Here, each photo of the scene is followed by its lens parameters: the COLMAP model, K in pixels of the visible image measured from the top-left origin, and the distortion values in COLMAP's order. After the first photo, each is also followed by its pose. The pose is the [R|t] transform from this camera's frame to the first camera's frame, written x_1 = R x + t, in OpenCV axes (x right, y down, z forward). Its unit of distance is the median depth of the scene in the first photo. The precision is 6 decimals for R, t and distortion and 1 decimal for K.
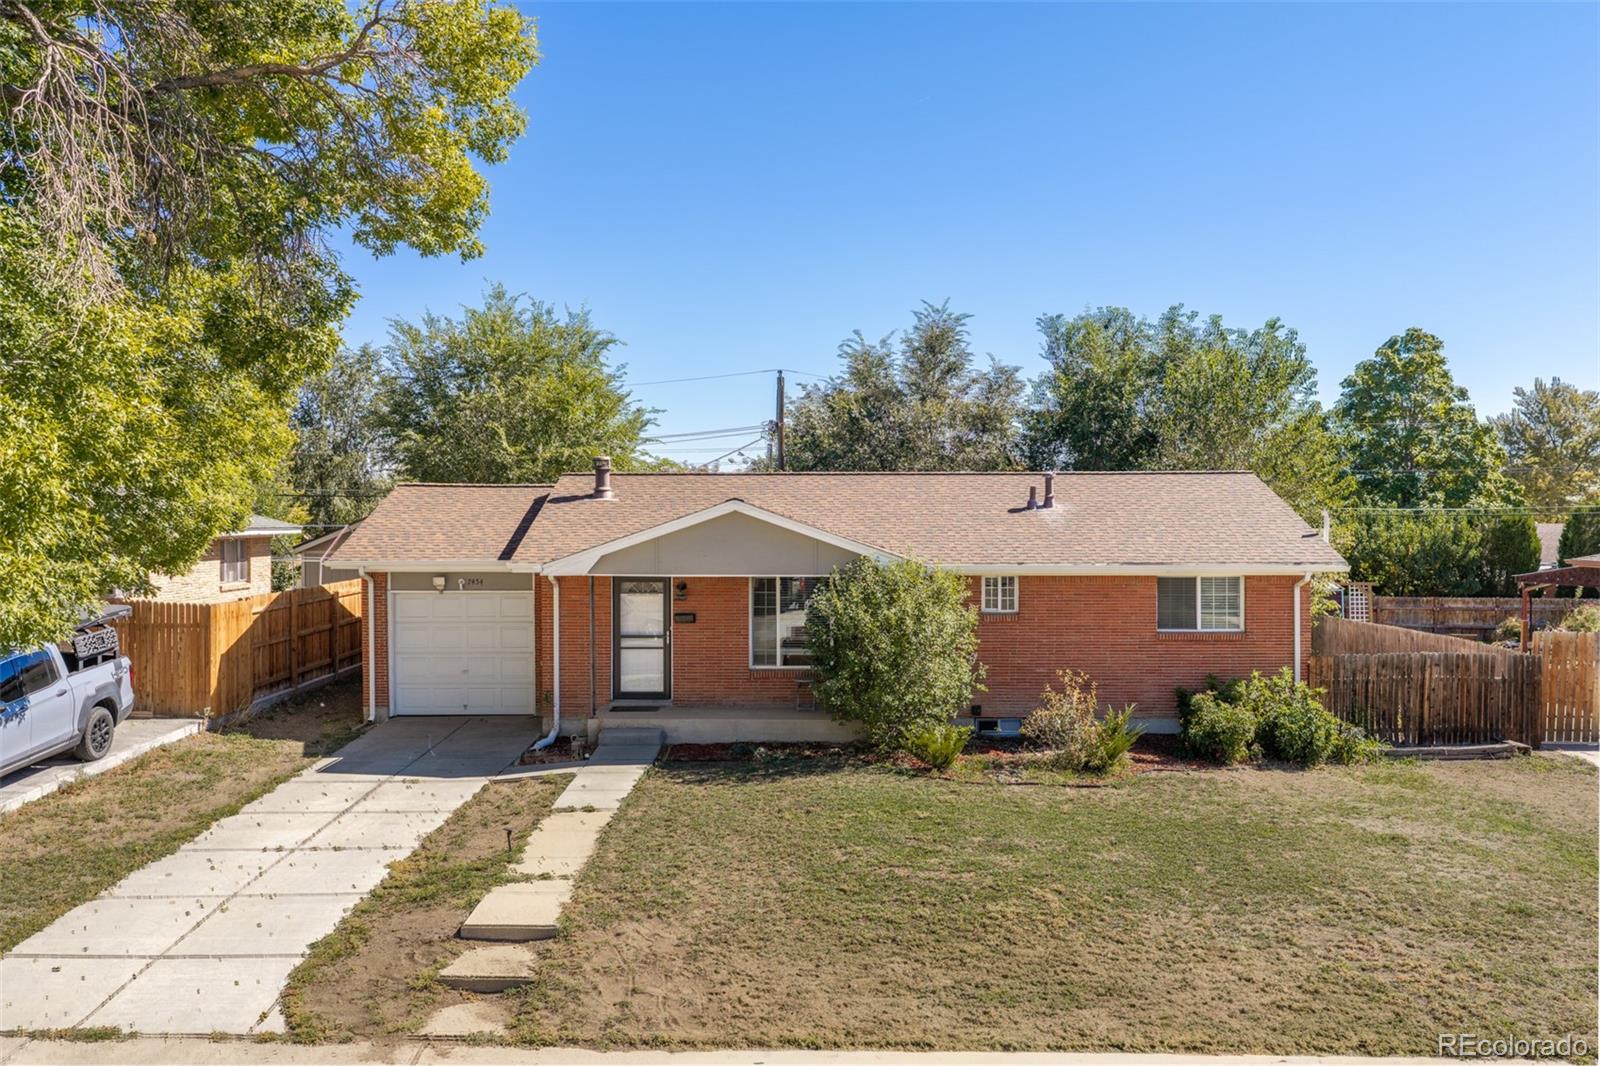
lens RADIAL K [[1293.5, 0, 800.0], [0, 1293.5, 533.0], [0, 0, 1]] dist [0.008780, -0.005074]
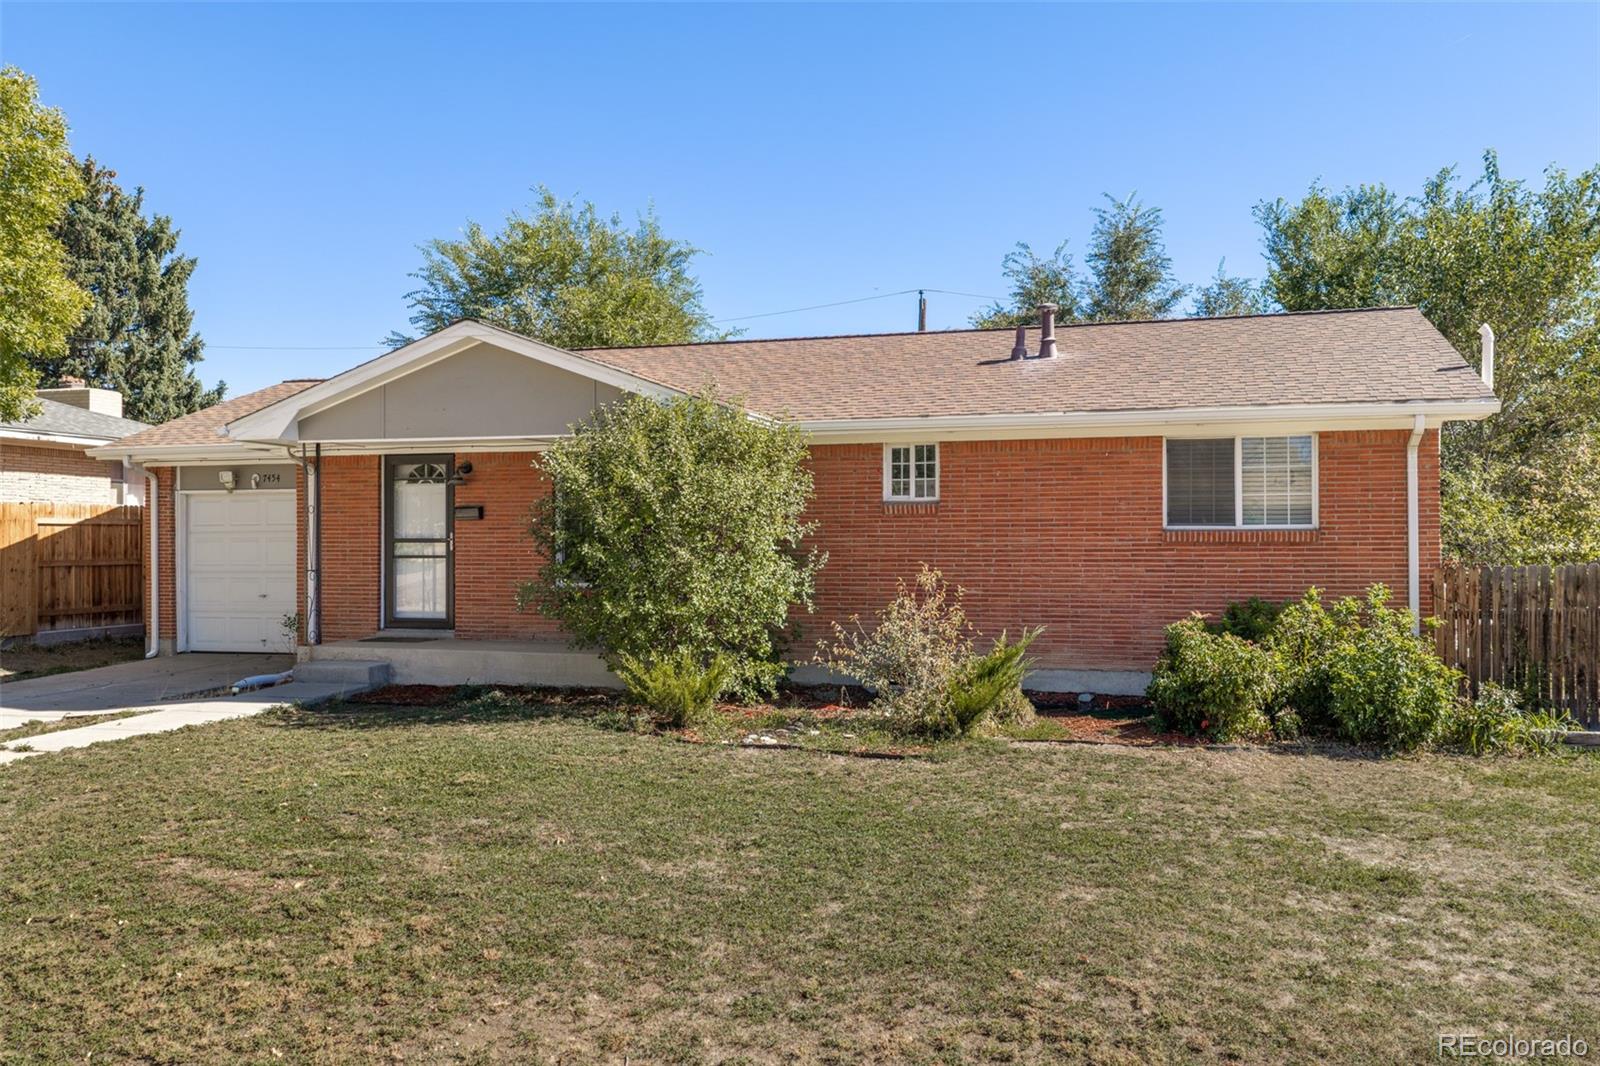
lens RADIAL K [[1301.6, 0, 799.7], [0, 1301.6, 557.6], [0, 0, 1]] dist [0.003826, -0.002528]
pose [[0.961436, 0.001723, -0.275024, 0.280077], [-0.001959, 0.999998, -0.000582, 0.090356], [0.275023, 0.001099, 0.961437, 0.368874]]
